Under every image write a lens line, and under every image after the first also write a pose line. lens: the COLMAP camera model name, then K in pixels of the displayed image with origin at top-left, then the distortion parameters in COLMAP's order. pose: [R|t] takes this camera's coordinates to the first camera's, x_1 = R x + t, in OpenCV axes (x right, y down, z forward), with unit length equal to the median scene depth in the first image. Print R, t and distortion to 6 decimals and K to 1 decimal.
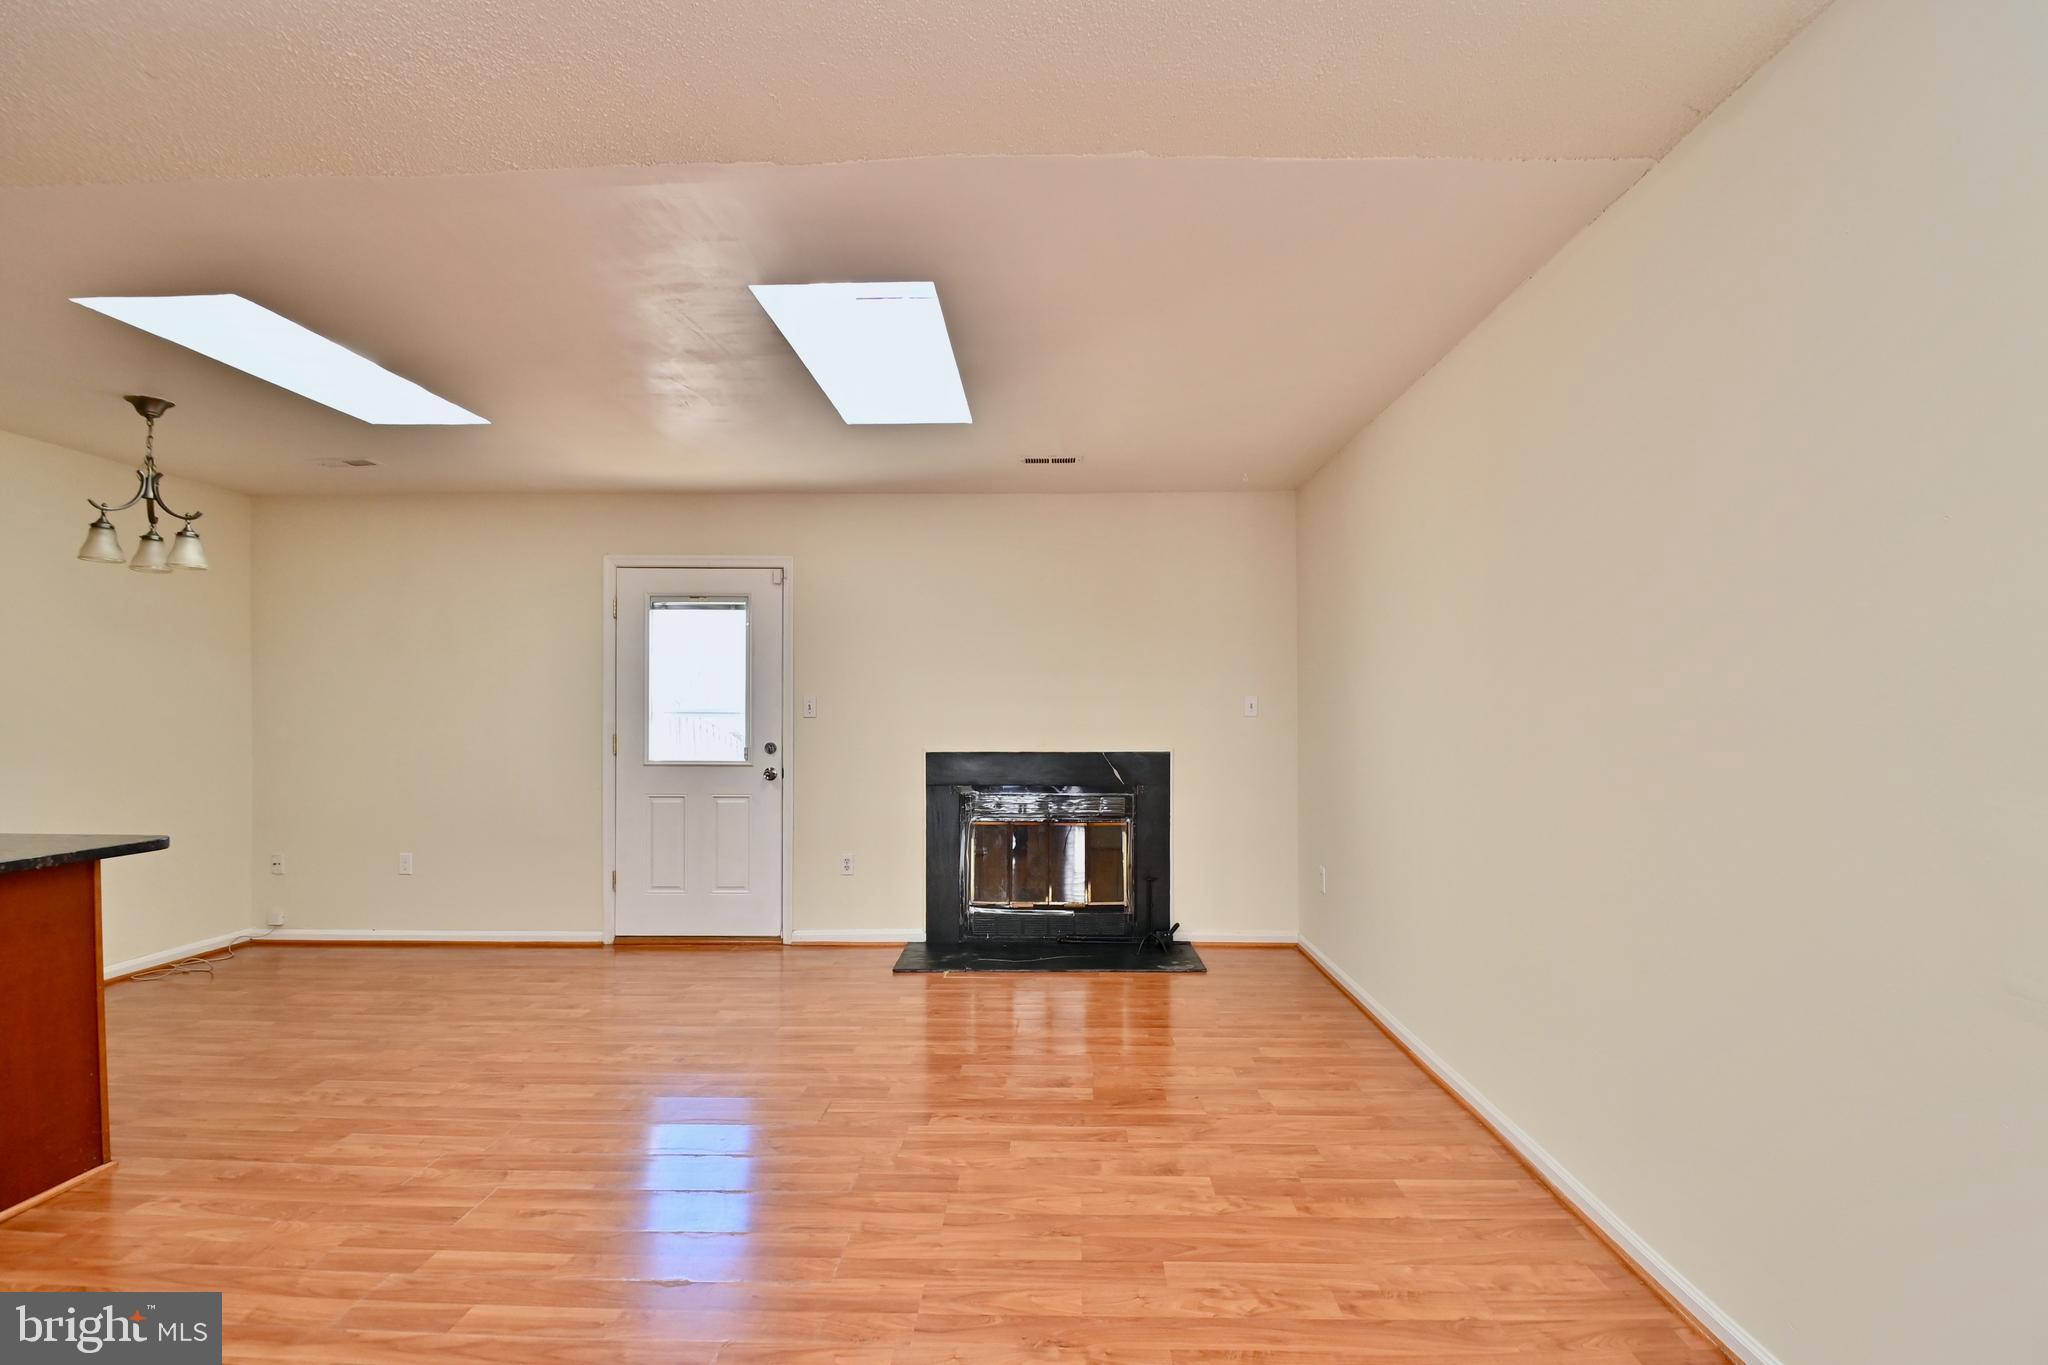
lens RADIAL K [[901.3, 0, 1039.2], [0, 901.3, 698.3], [0, 0, 1]] dist [0.001995, -0.013933]
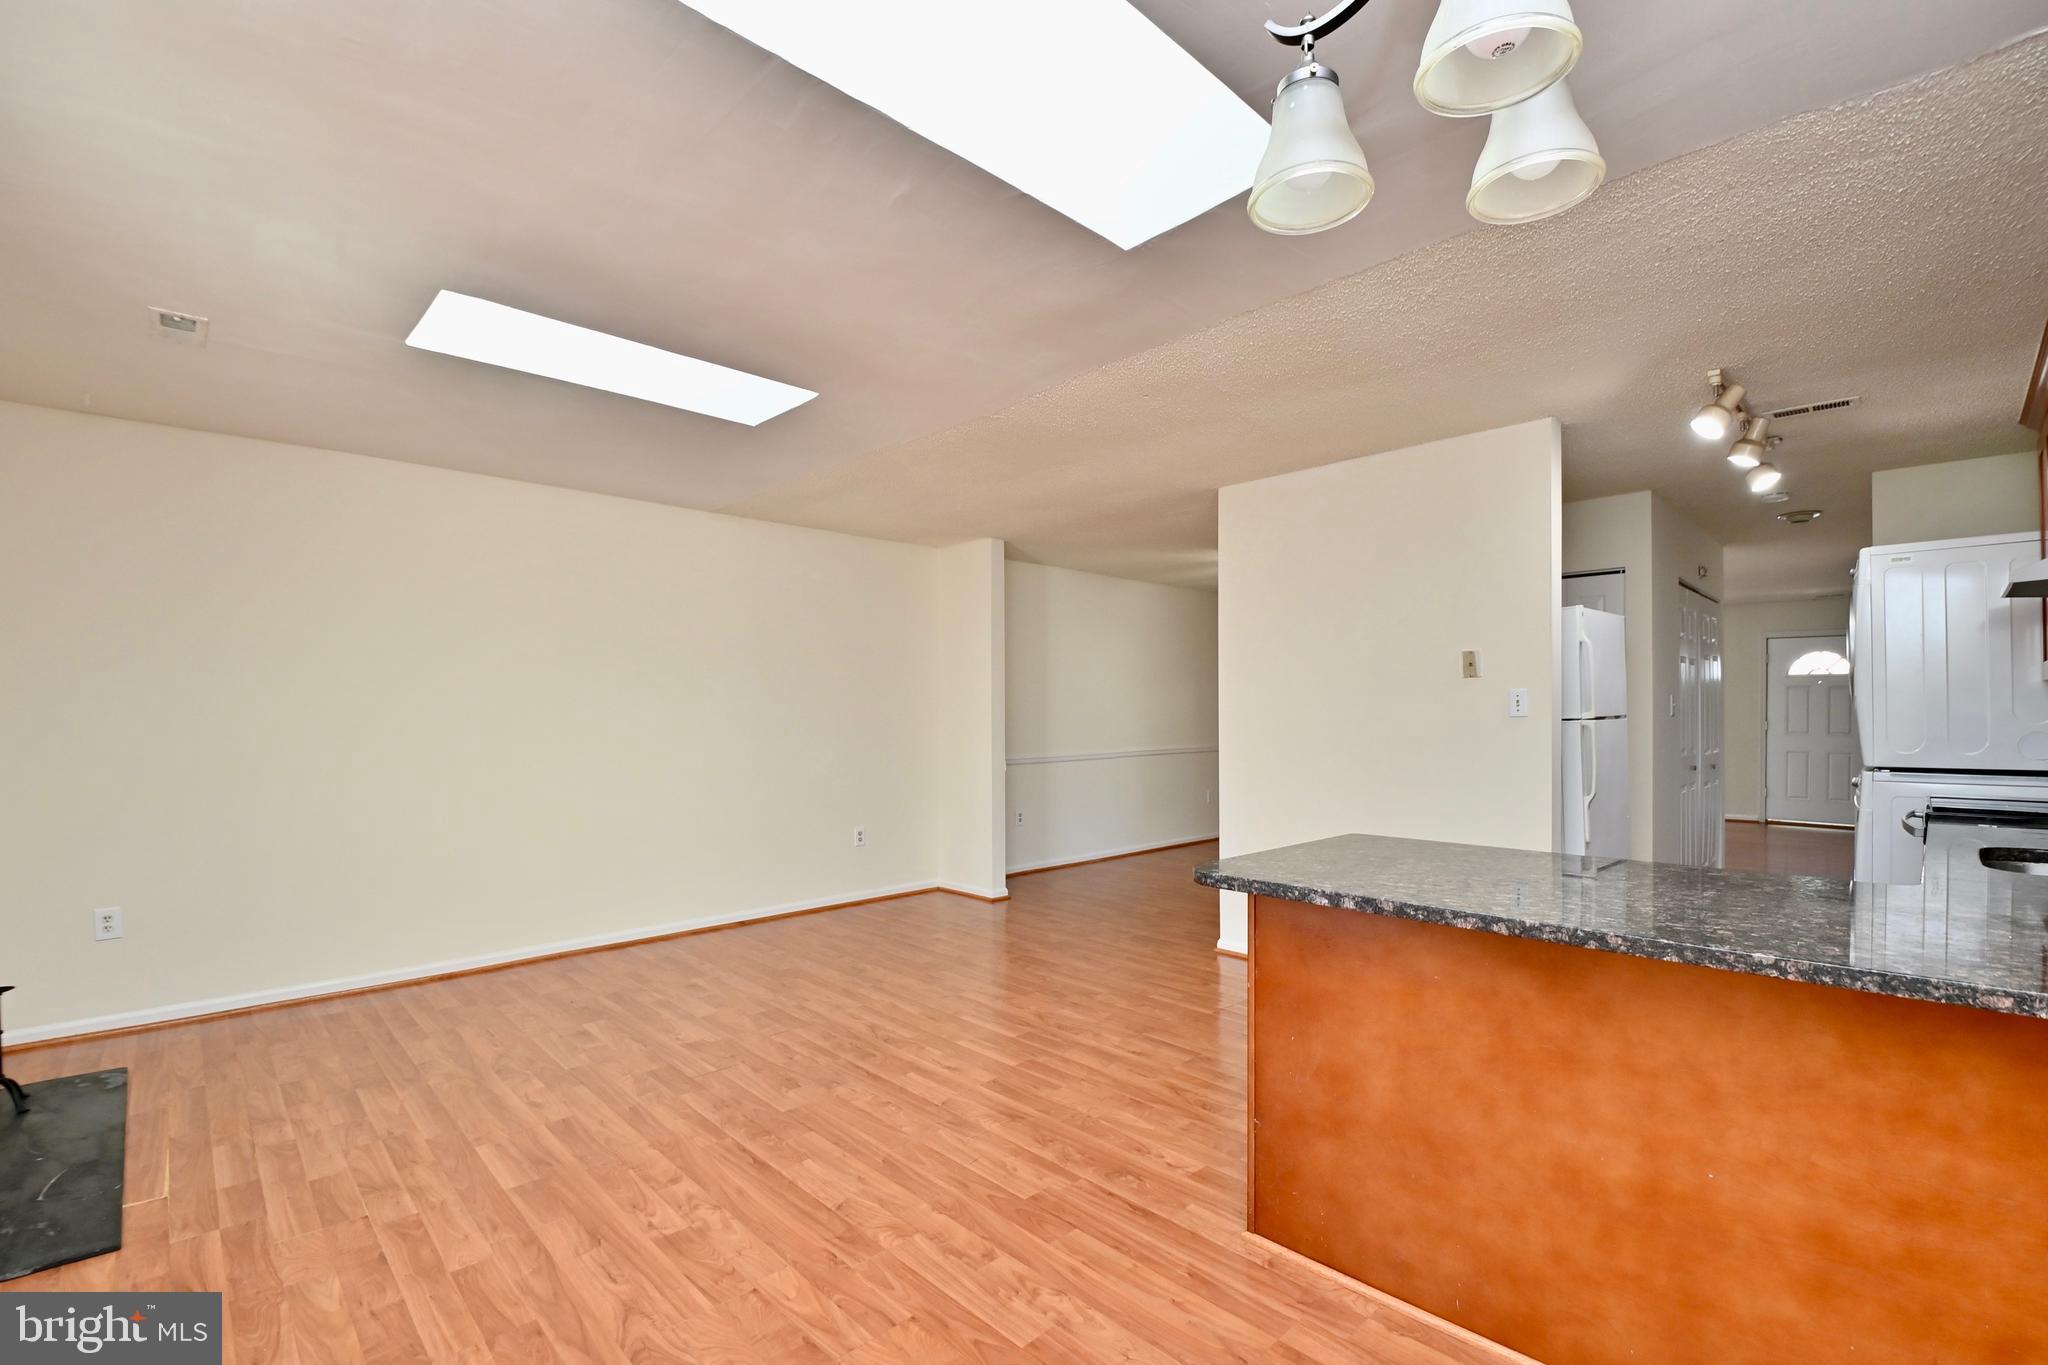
lens RADIAL K [[901.3, 0, 1041.1], [0, 901.3, 712.7], [0, 0, 1]] dist [0.001995, -0.013933]
pose [[-0.713064, 0.003695, 0.701089, -1.097395], [-0.004033, 0.999948, -0.009372, 0.017847], [-0.701087, -0.009511, -0.713012, 1.271489]]
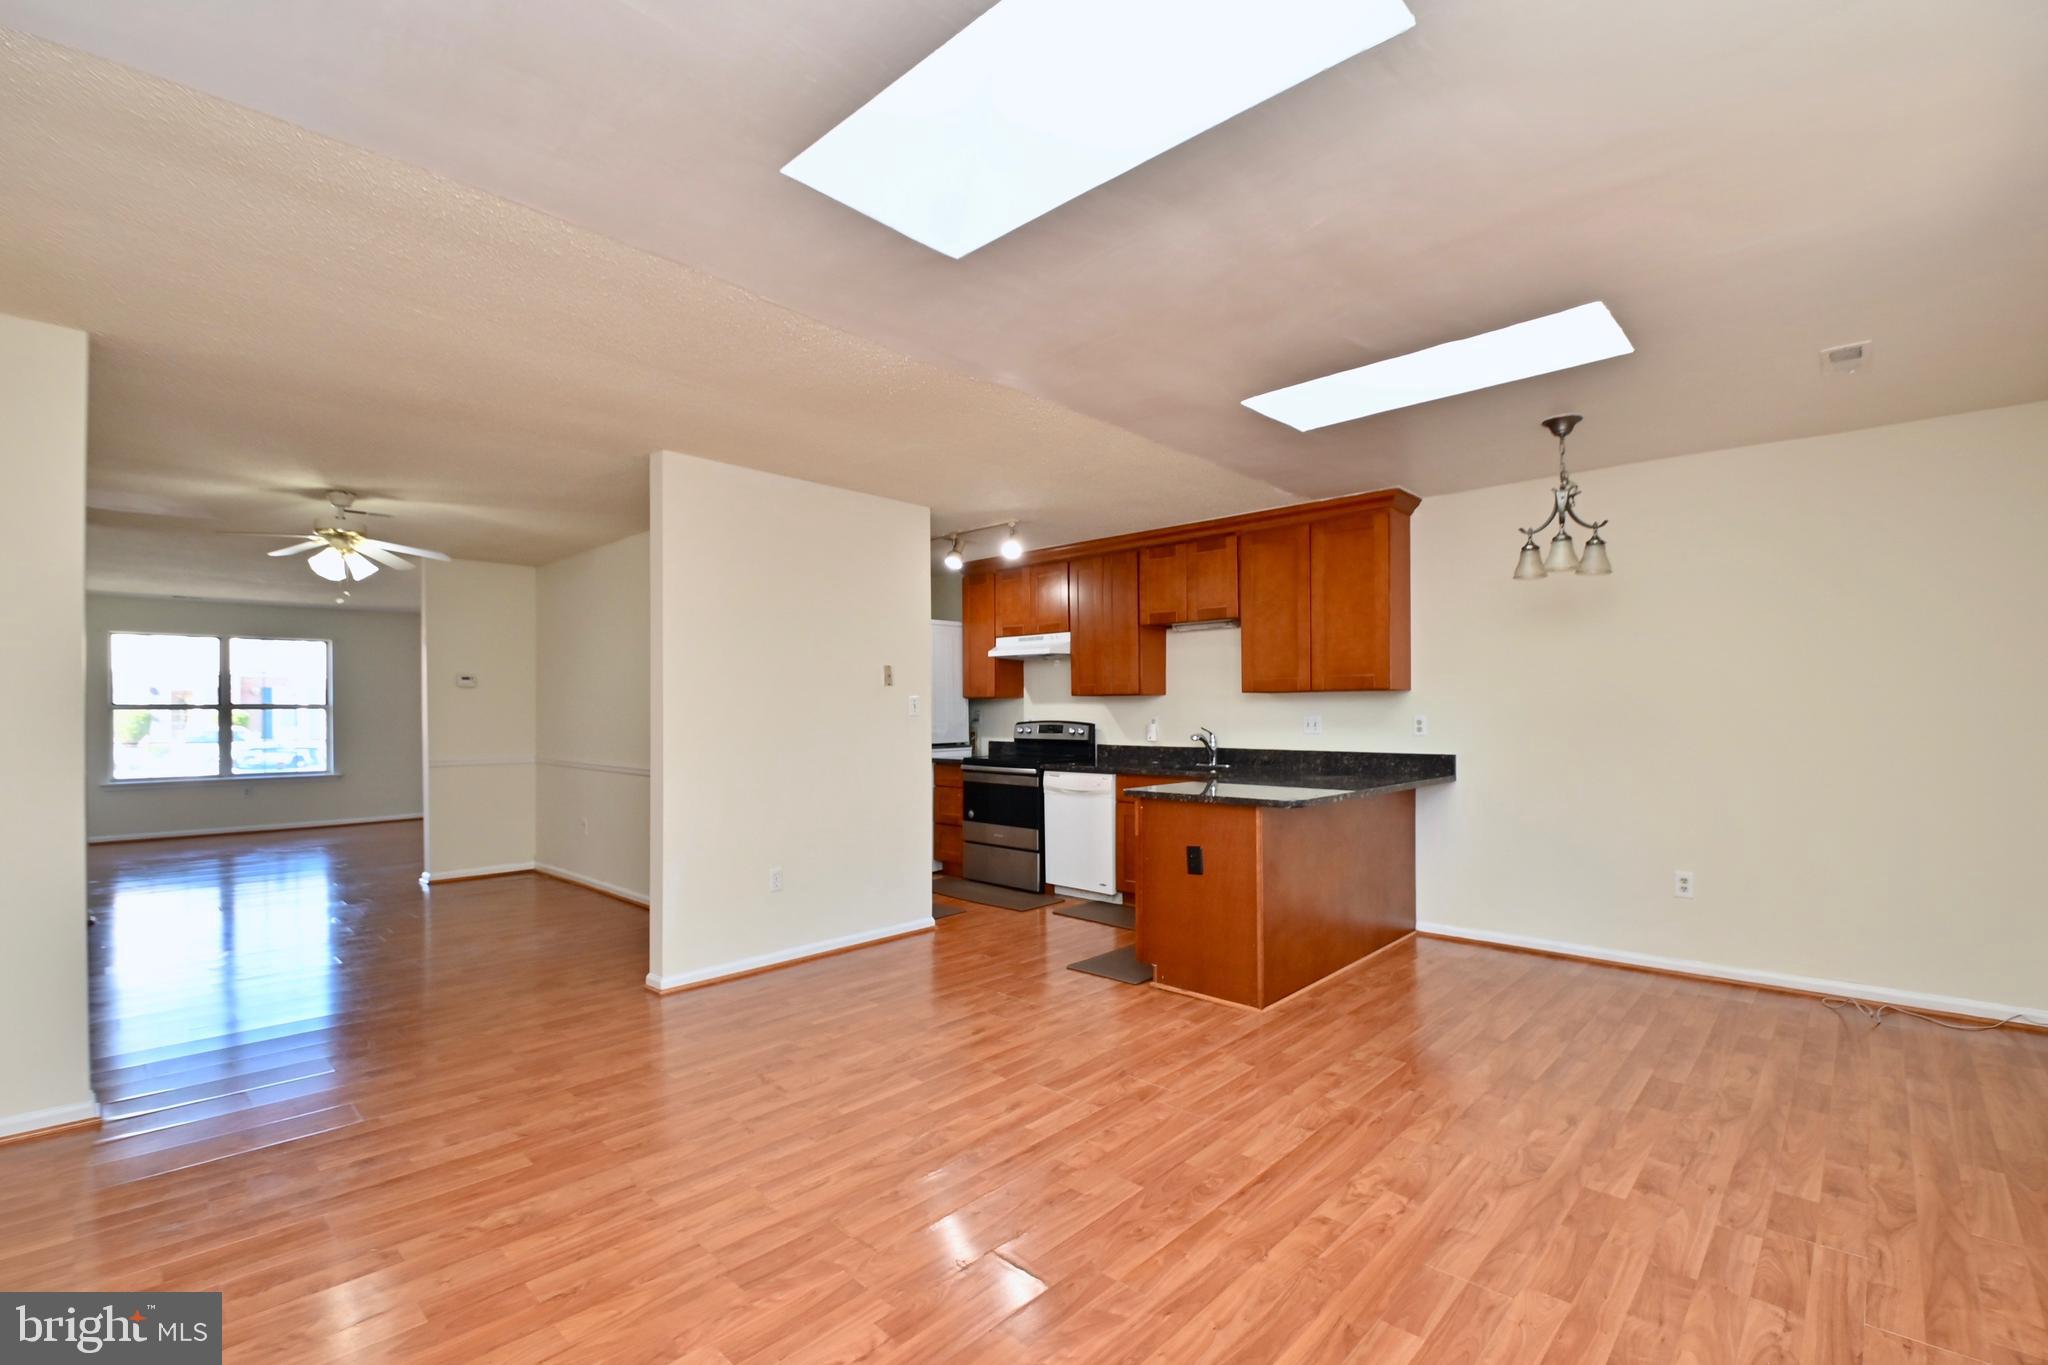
lens RADIAL K [[901.3, 0, 1043.4], [0, 901.3, 713.0], [0, 0, 1]] dist [0.001995, -0.013933]
pose [[-0.666507, 0.008032, -0.745456, 0.235020], [0.017353, 0.999838, -0.004742, 0.016754], [0.745297, -0.016097, -0.666538, 1.251524]]
